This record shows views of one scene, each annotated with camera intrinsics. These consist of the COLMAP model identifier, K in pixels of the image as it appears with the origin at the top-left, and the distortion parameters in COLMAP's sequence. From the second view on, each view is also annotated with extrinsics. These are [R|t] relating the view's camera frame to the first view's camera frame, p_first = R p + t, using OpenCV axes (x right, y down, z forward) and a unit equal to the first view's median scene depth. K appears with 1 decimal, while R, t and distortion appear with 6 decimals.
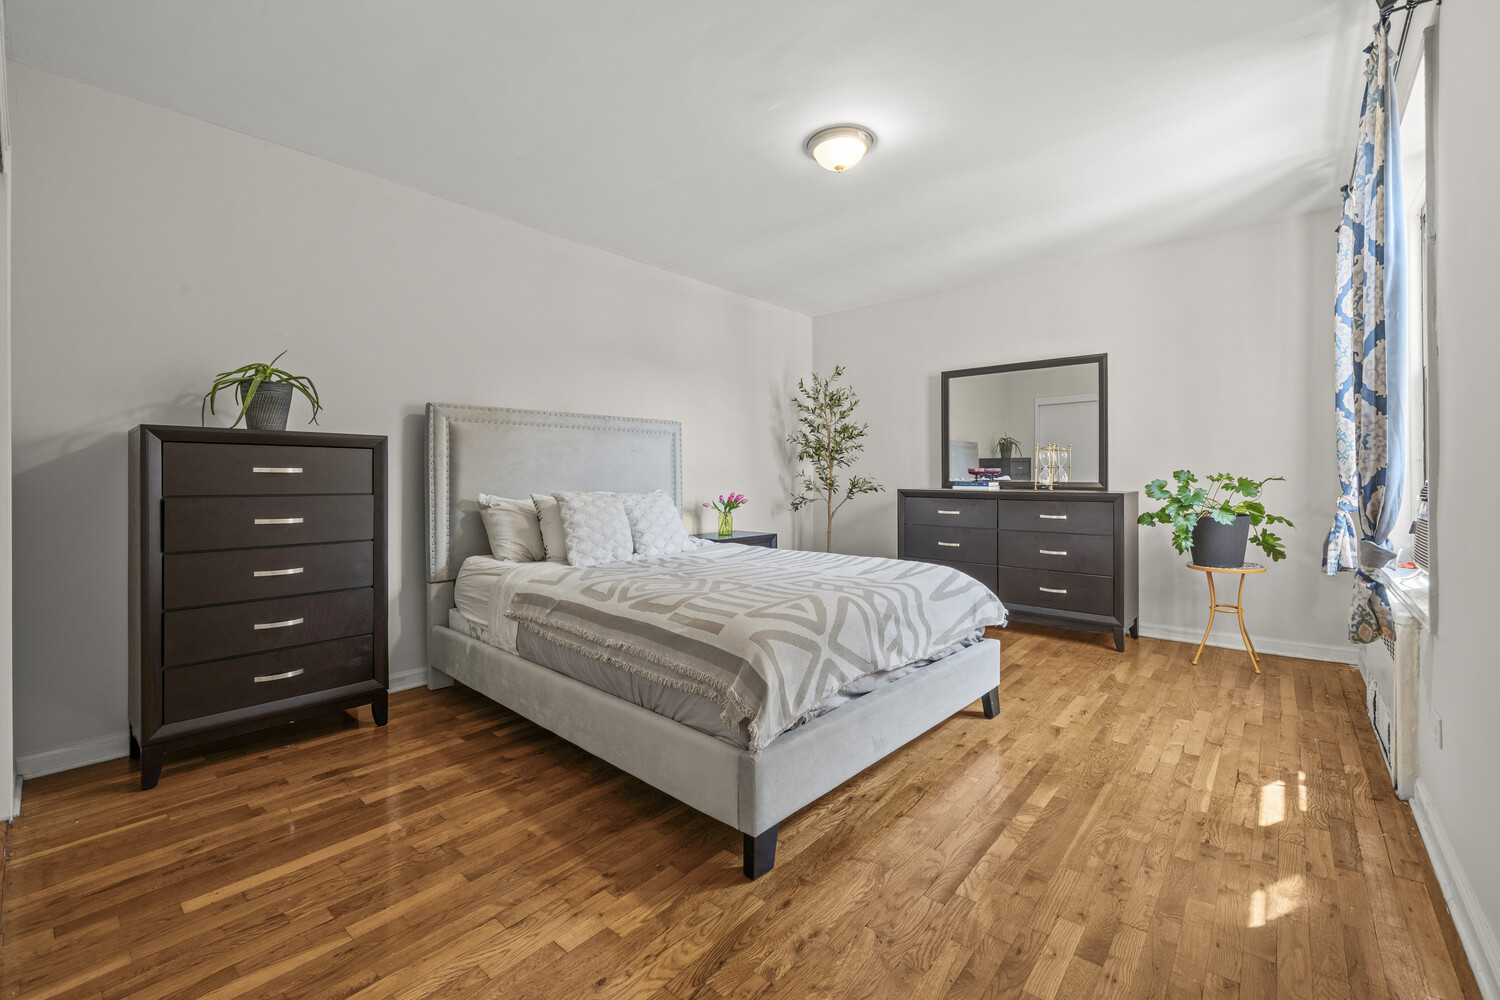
lens RADIAL K [[620.0, 0, 743.3], [0, 620.0, 494.8], [0, 0, 1]] dist [-0.001325, -0.000585]
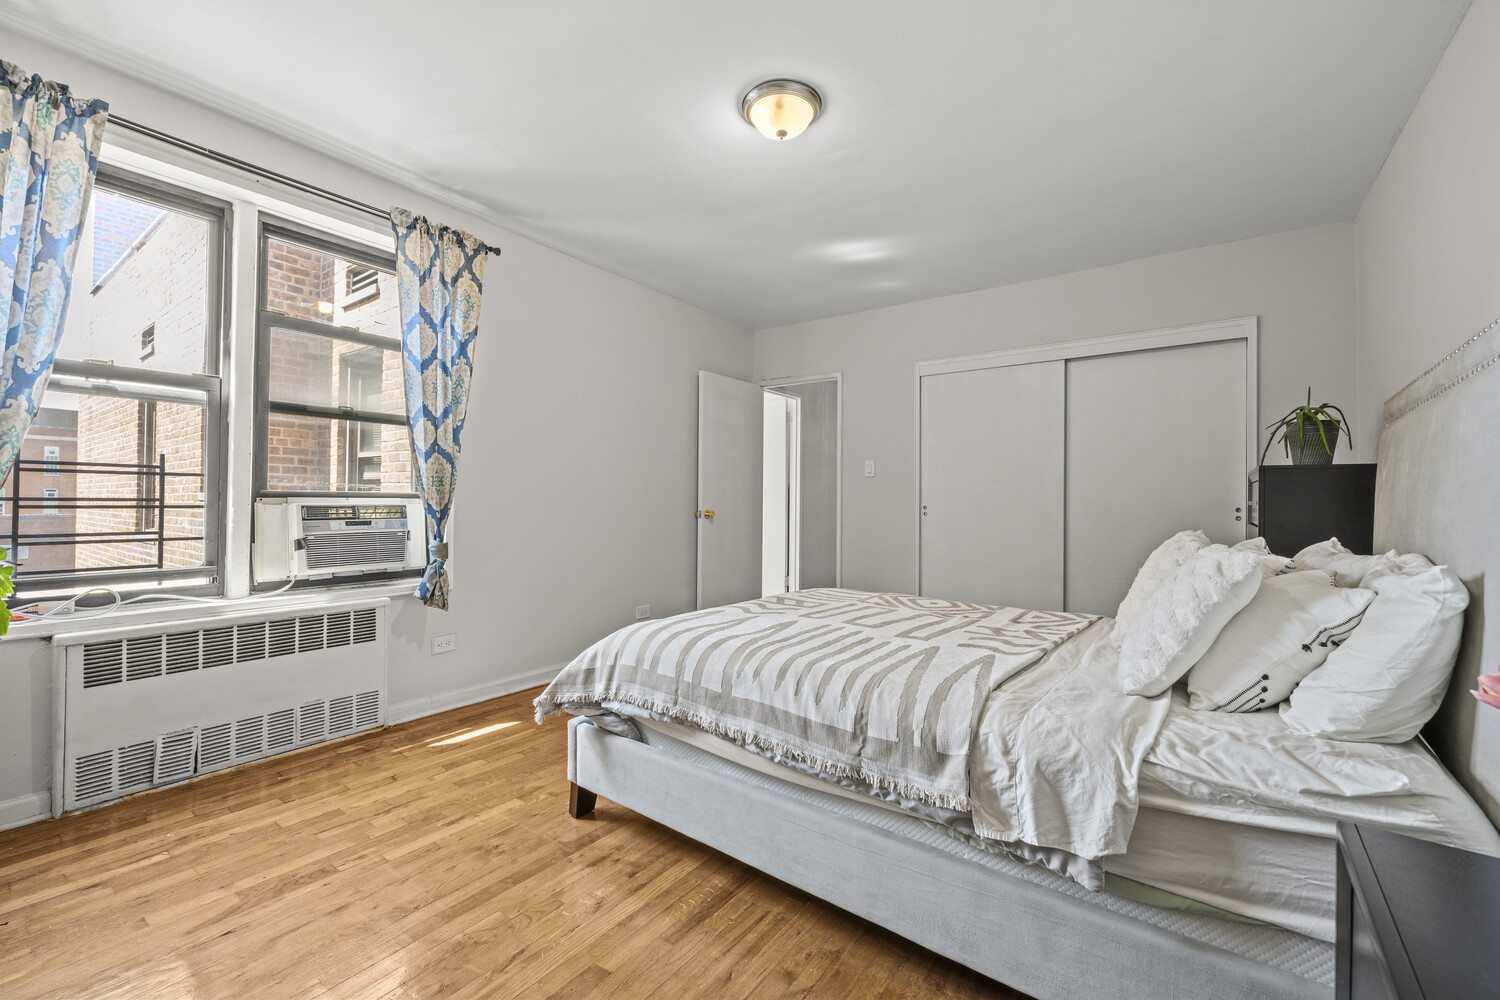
lens RADIAL K [[620.0, 0, 743.3], [0, 620.0, 494.8], [0, 0, 1]] dist [-0.001325, -0.000585]
pose [[-0.995432, -0.012909, -0.094593, 0.328559], [-0.014396, 0.999783, 0.015054, -0.073191], [0.094378, 0.016347, -0.995402, 2.146232]]
